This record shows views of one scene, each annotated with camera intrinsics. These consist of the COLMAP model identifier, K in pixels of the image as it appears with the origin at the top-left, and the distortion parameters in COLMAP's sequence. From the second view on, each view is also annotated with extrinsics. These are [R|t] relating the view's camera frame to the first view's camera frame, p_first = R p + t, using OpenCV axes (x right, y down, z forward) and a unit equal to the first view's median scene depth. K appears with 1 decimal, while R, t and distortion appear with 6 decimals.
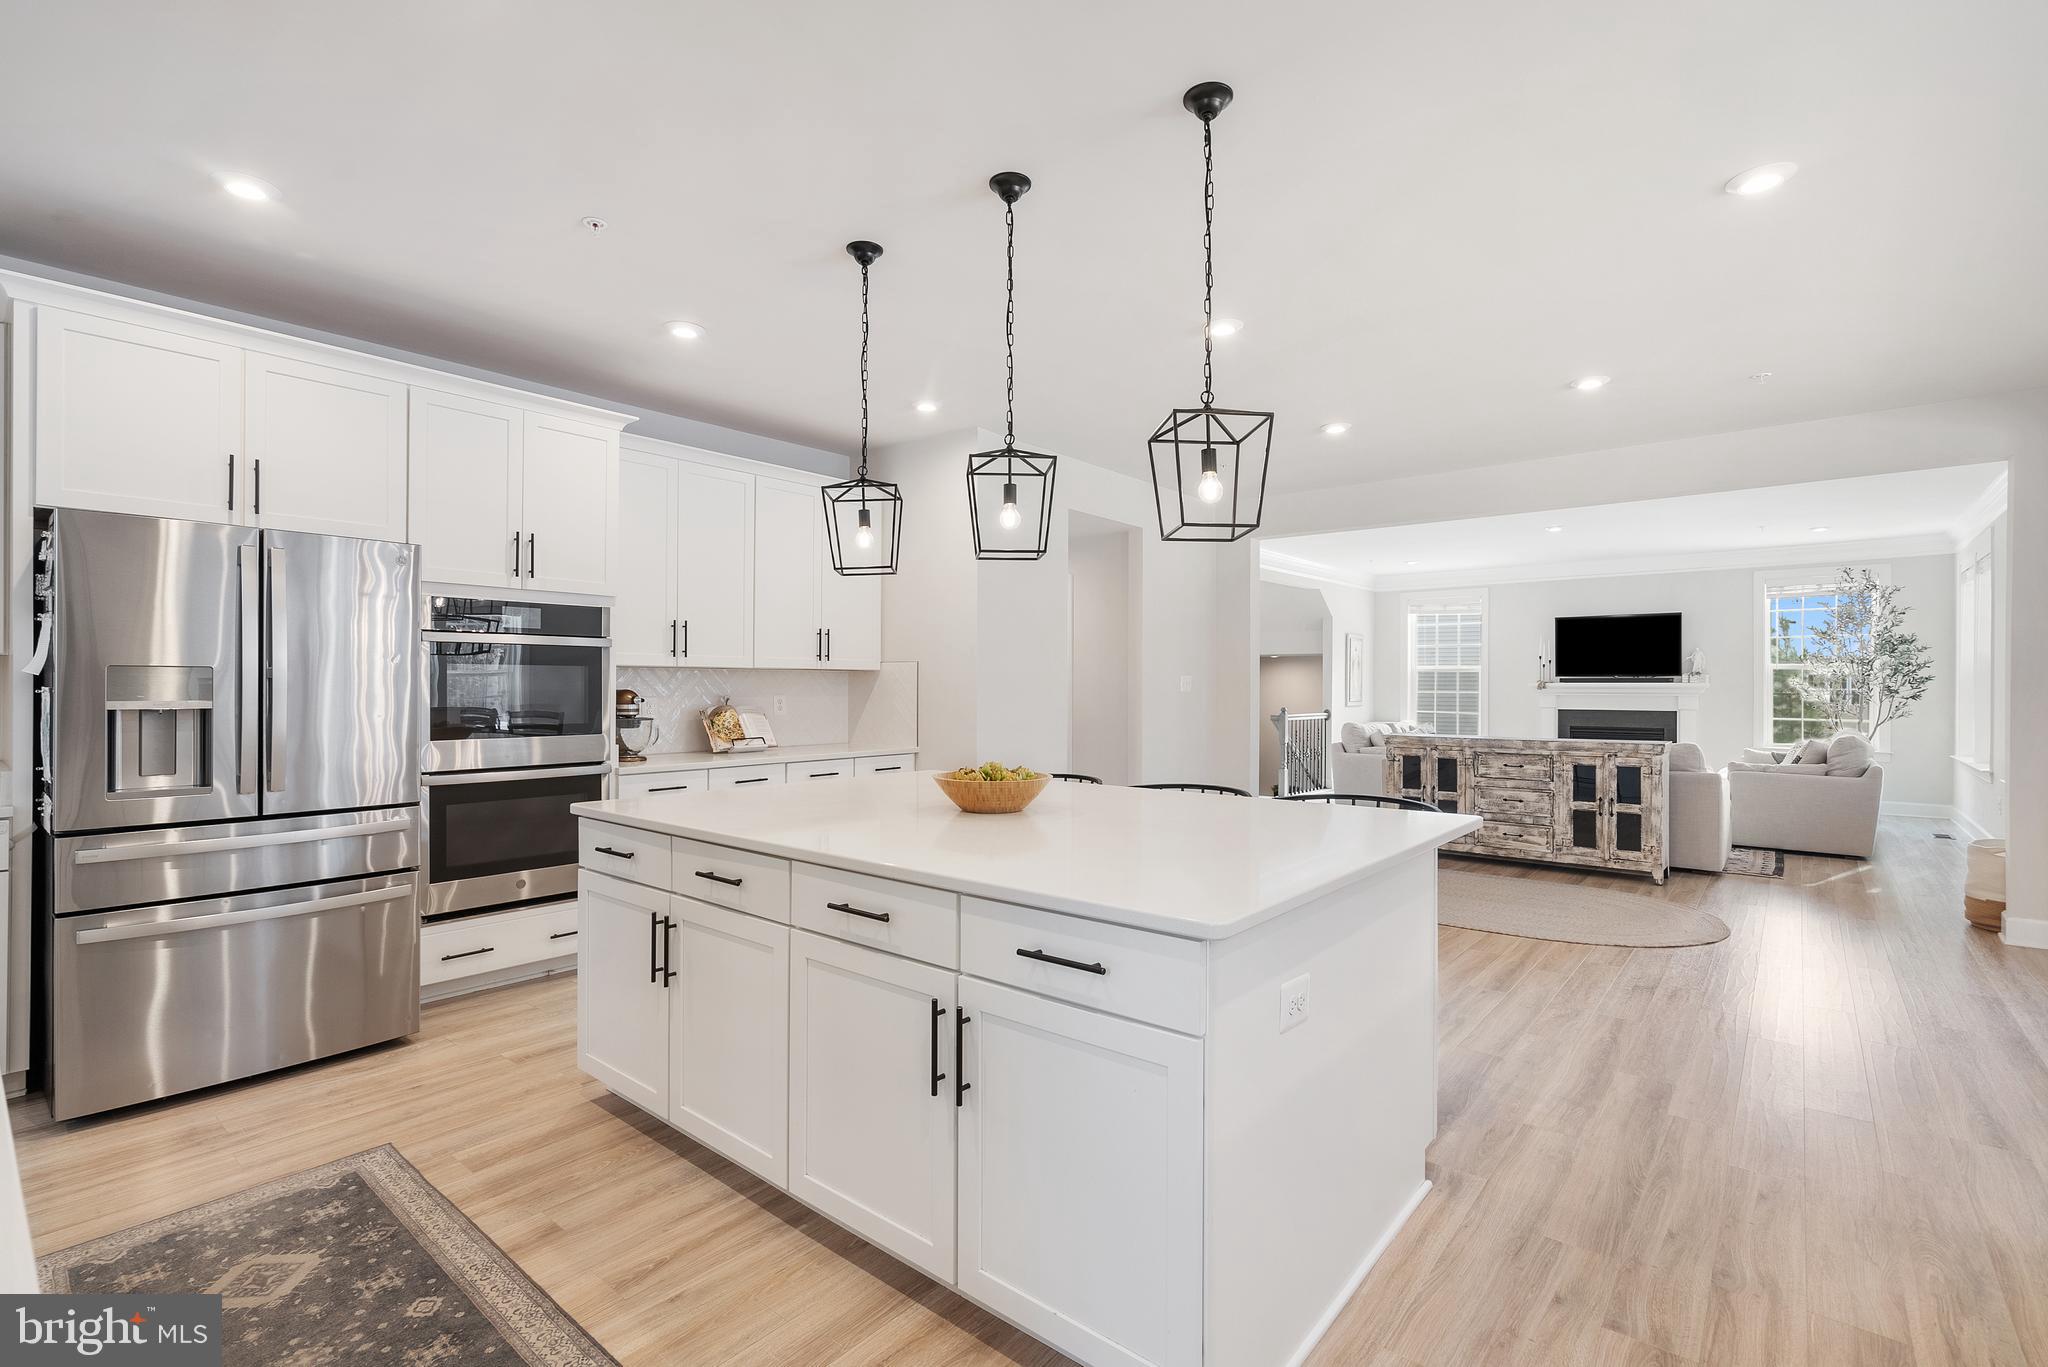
lens RADIAL K [[929.3, 0, 1015.0], [0, 929.3, 684.9], [0, 0, 1]] dist [-0.003175, 0.001144]
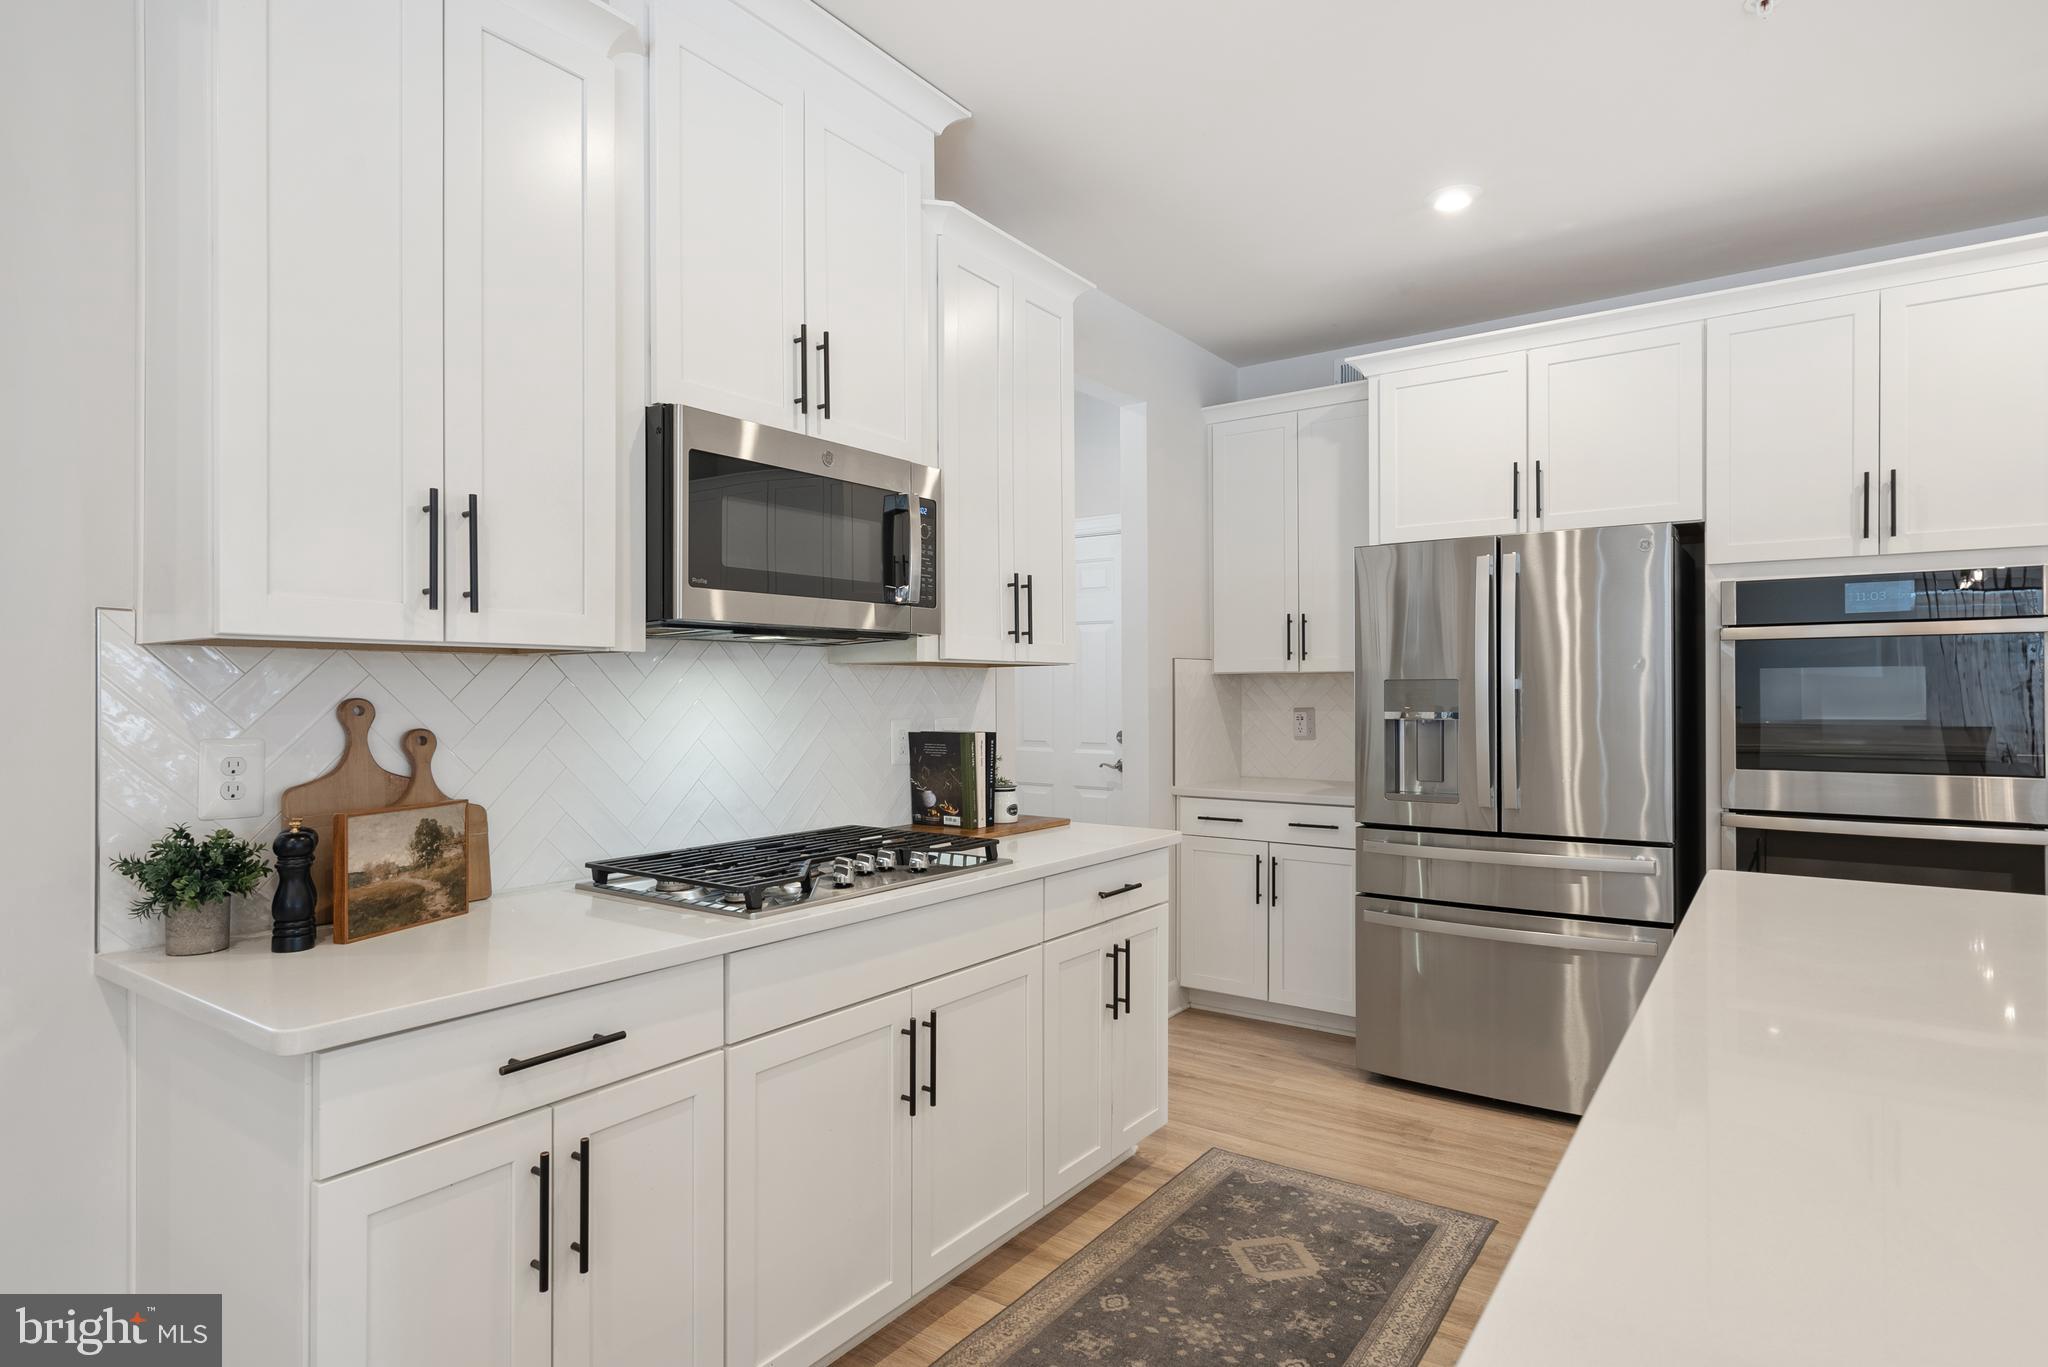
lens RADIAL K [[1094.3, 0, 1028.8], [0, 1094.3, 692.3], [0, 0, 1]] dist [0.002355, 0.000670]
pose [[0.086565, -0.003320, -0.996241, 0.147521], [0.002473, 0.999992, -0.003117, -0.001482], [0.996243, -0.002194, 0.086572, 0.217129]]
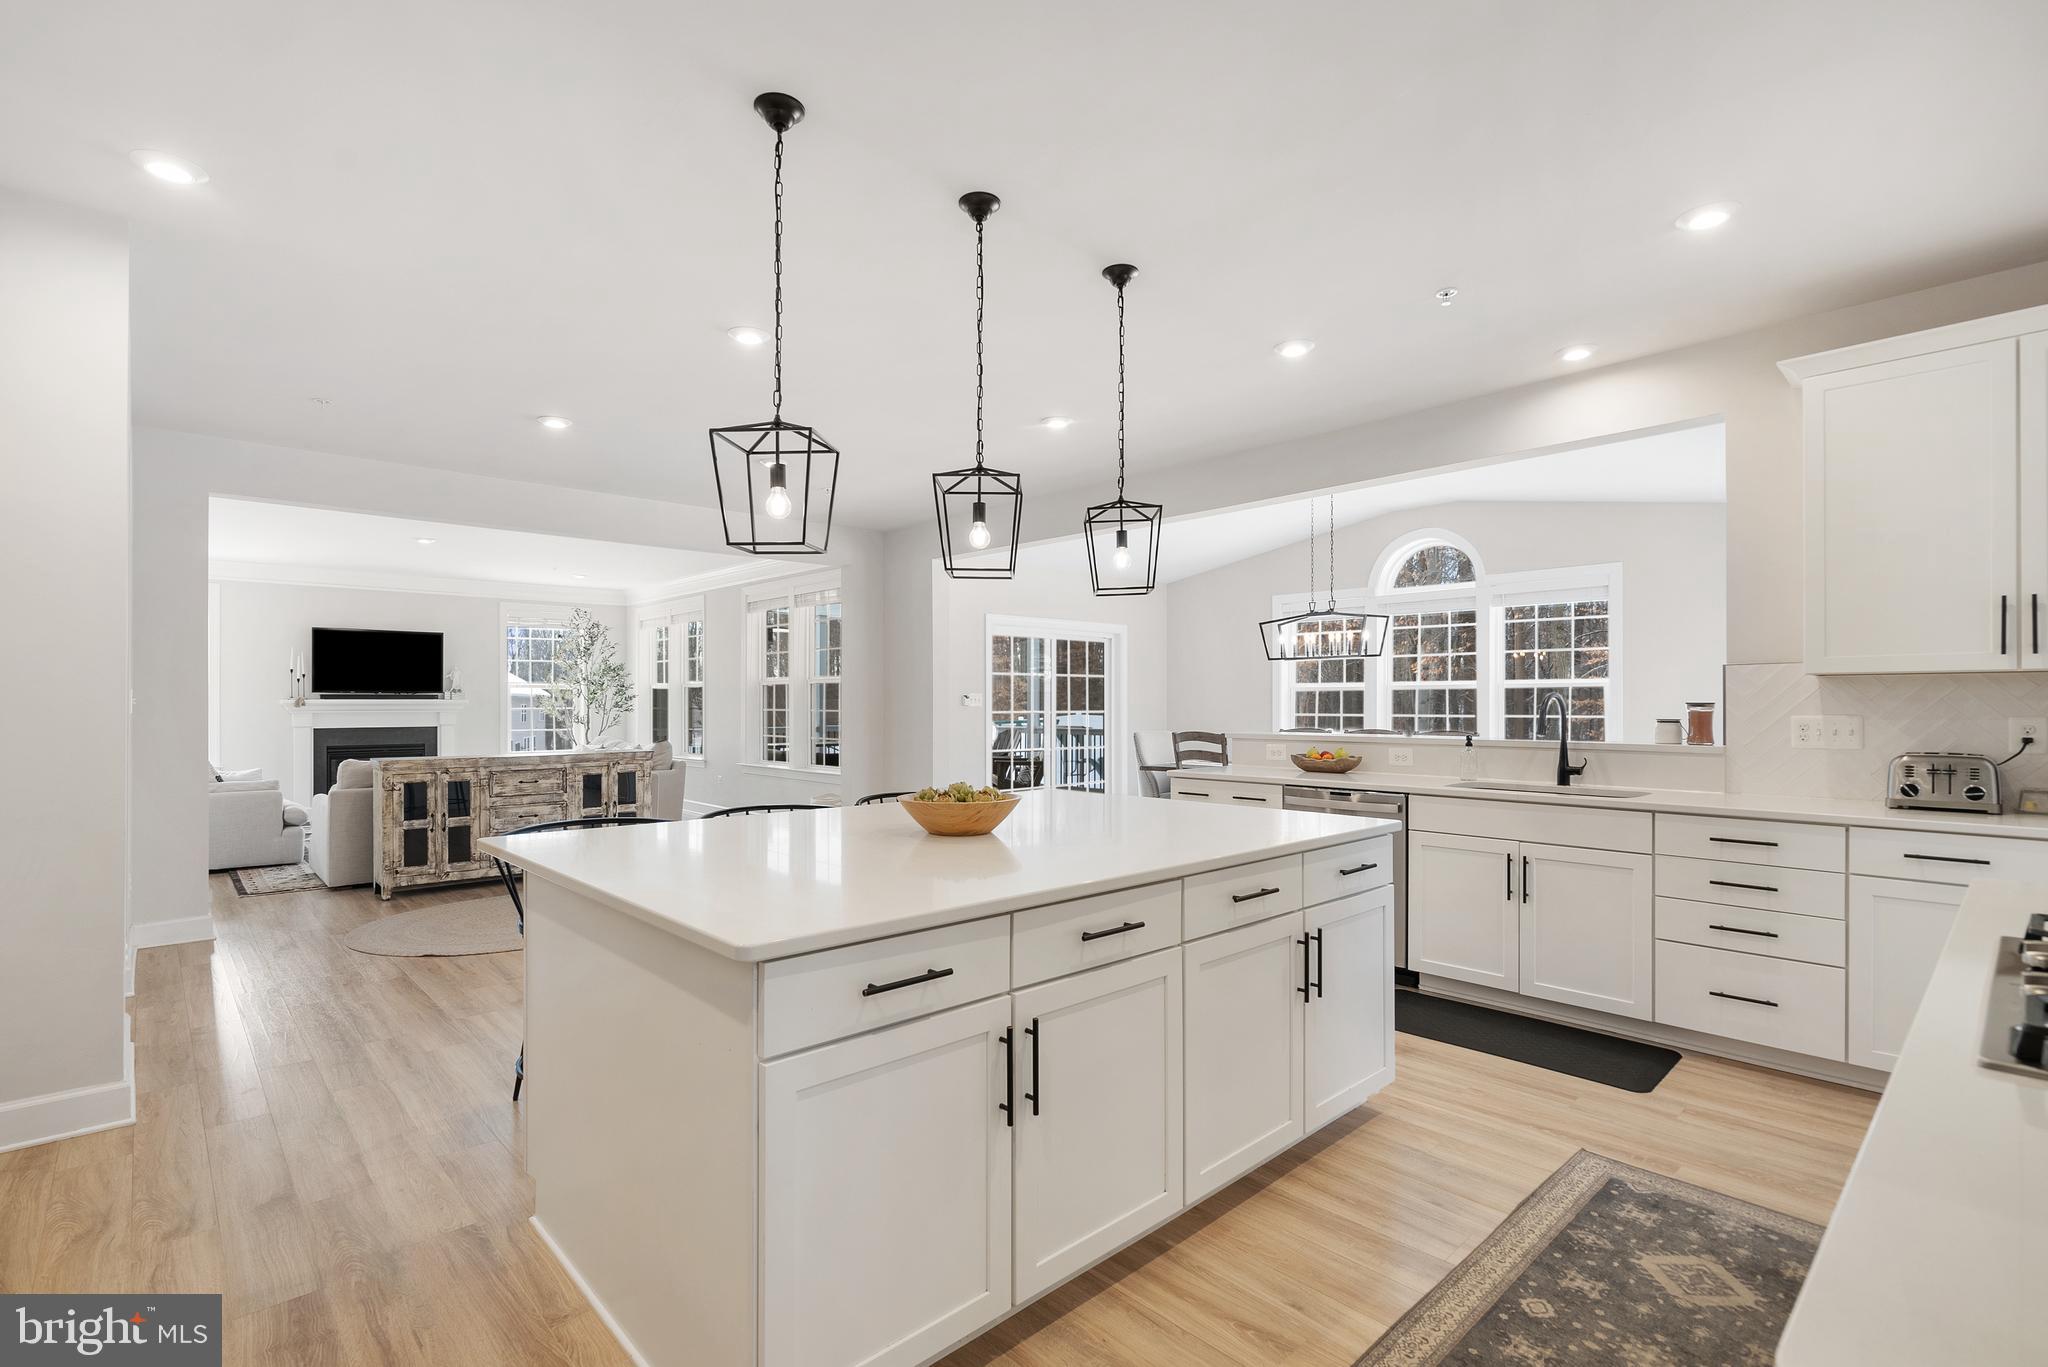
lens RADIAL K [[943.6, 0, 1015.3], [0, 943.6, 704.7], [0, 0, 1]] dist [0.001579, 0.000547]
pose [[0.127527, -0.004367, 0.991825, -0.489295], [0.000524, 0.999990, 0.004335, -0.001292], [-0.991835, -0.000033, 0.127528, 0.402379]]
